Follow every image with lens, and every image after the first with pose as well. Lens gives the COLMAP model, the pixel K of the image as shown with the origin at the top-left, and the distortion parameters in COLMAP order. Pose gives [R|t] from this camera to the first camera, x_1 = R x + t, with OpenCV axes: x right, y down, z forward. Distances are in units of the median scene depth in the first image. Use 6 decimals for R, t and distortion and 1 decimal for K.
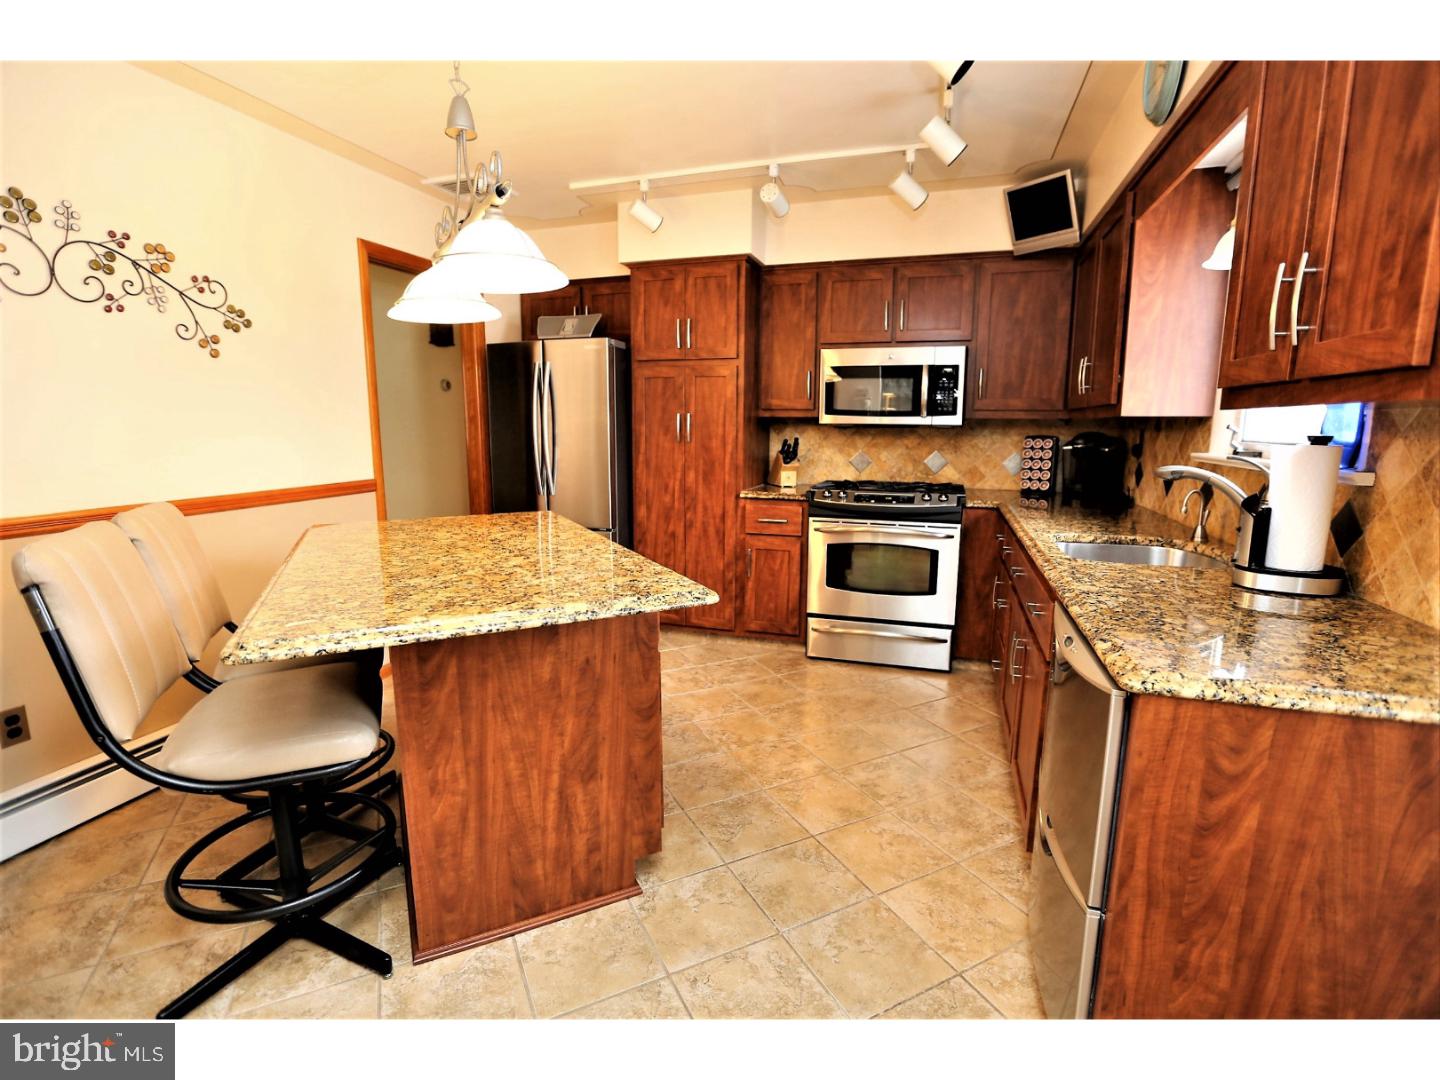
lens RADIAL K [[679.3, 0, 720.0], [0, 679.3, 540.0], [0, 0, 1]] dist [-0.039285, 0.013709]
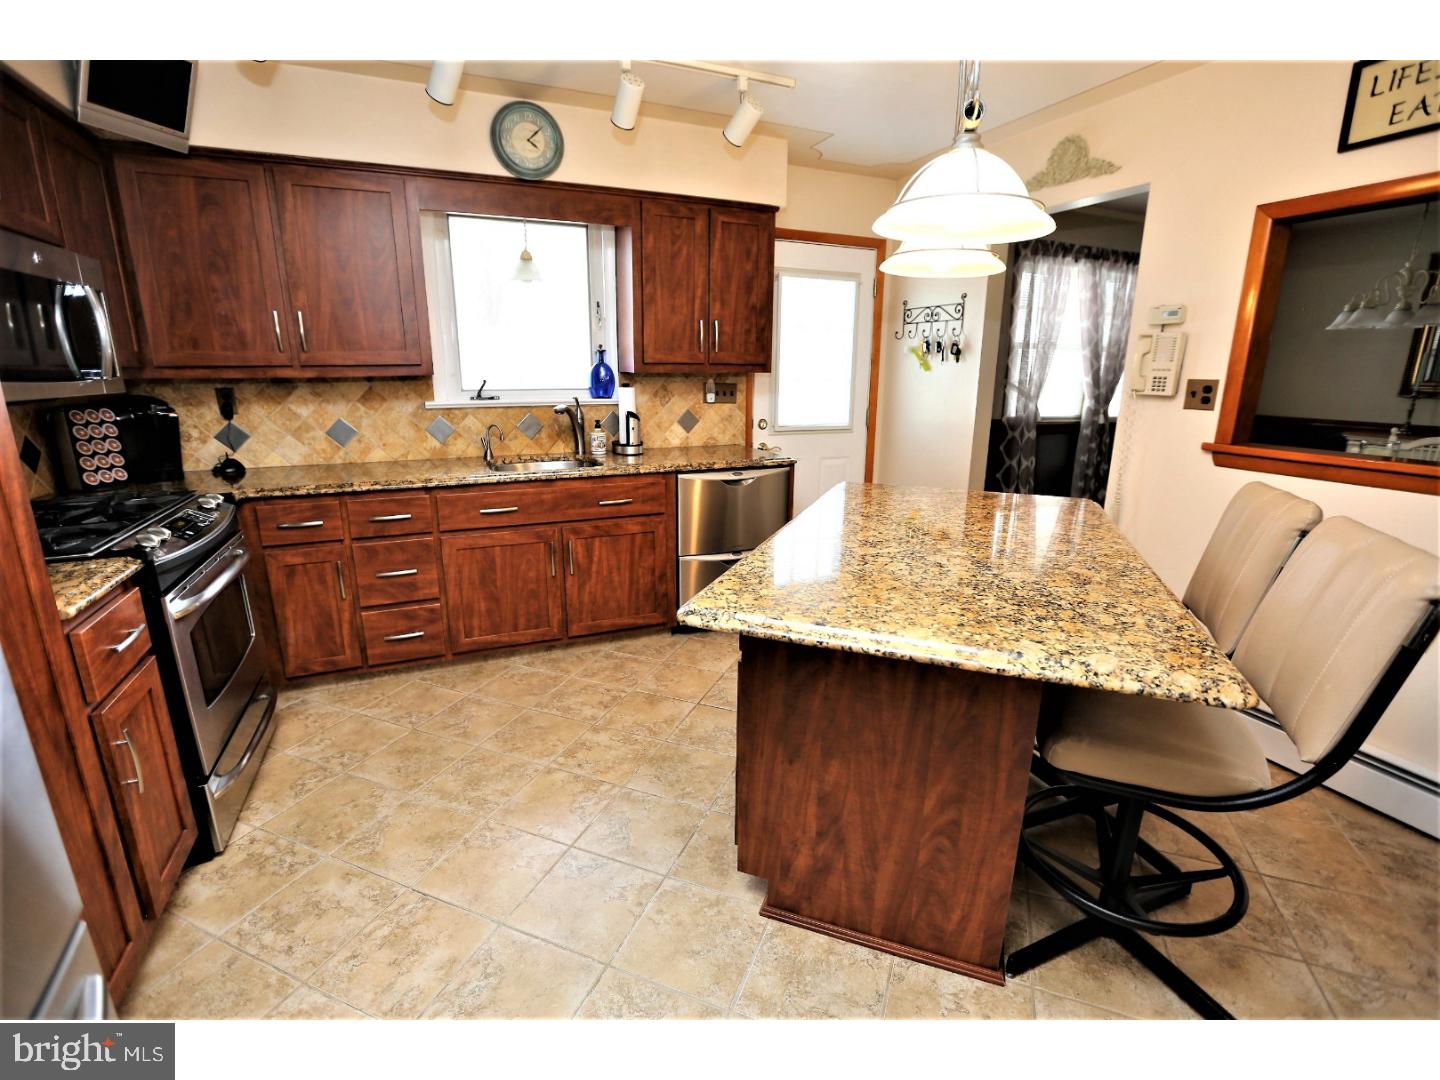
lens RADIAL K [[679.3, 0, 720.0], [0, 679.3, 540.0], [0, 0, 1]] dist [-0.039285, 0.013709]
pose [[-0.664735, -0.201922, 0.719274, -0.452653], [0.116683, 0.922904, 0.366923, -0.196576], [-0.737911, 0.327834, -0.589926, 0.951166]]
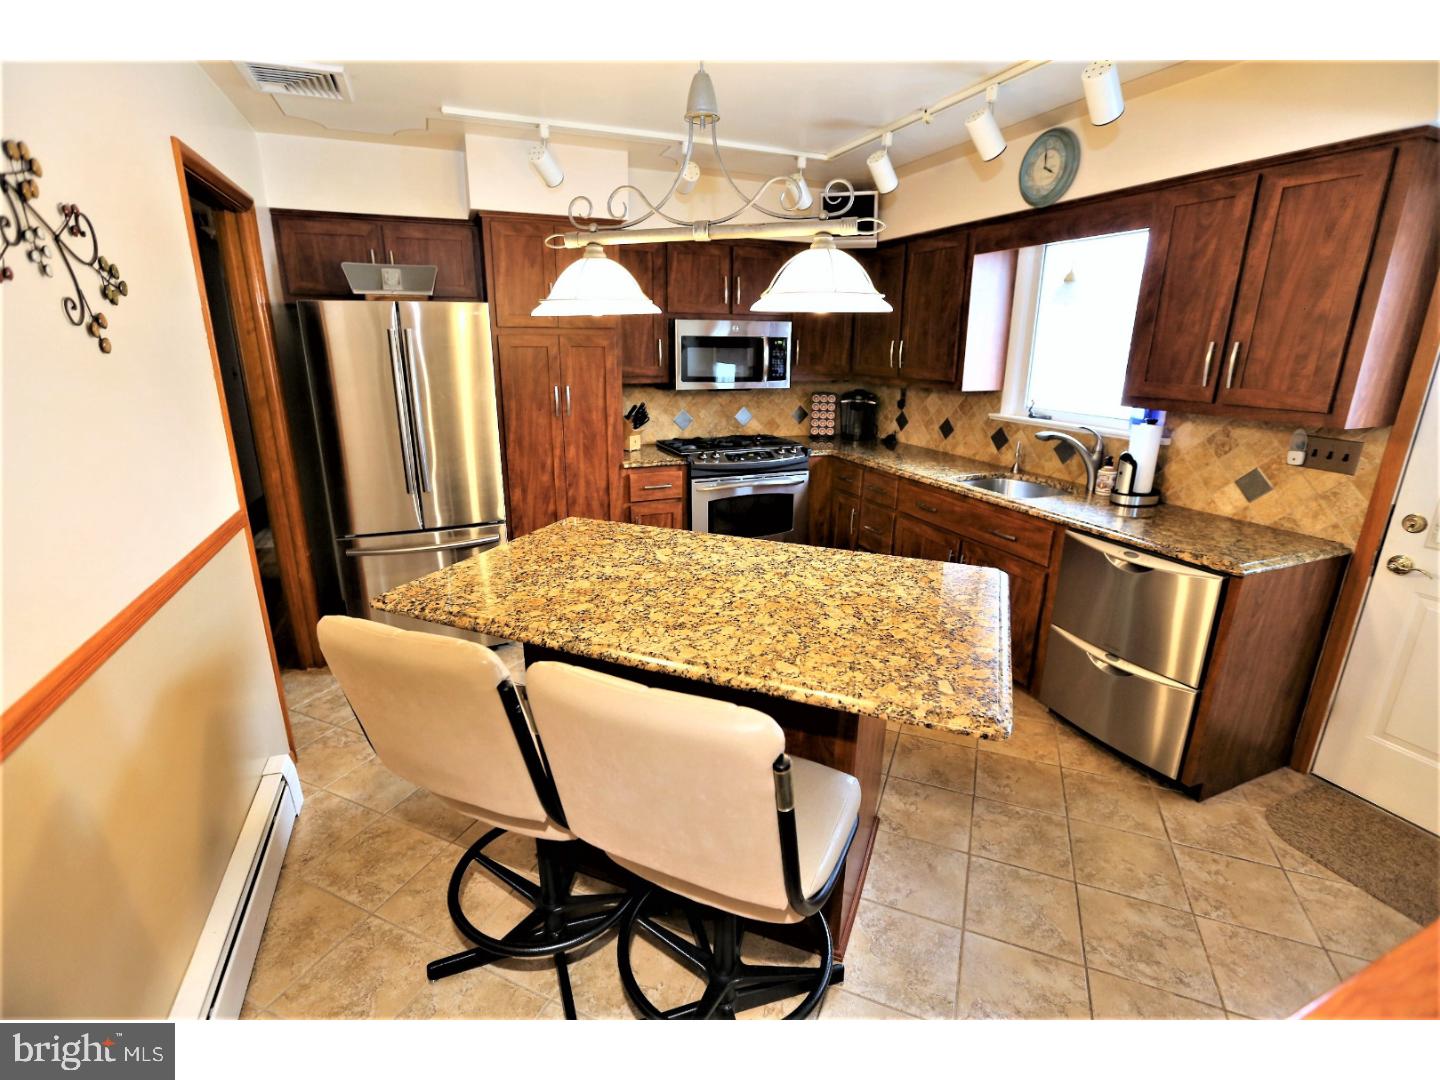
lens RADIAL K [[679.3, 0, 720.0], [0, 679.3, 540.0], [0, 0, 1]] dist [-0.039285, 0.013709]
pose [[0.766666, -0.181073, 0.615983, -0.504990], [0.106408, 0.981974, 0.156220, -0.100816], [-0.633166, -0.054223, 0.772114, 0.124692]]
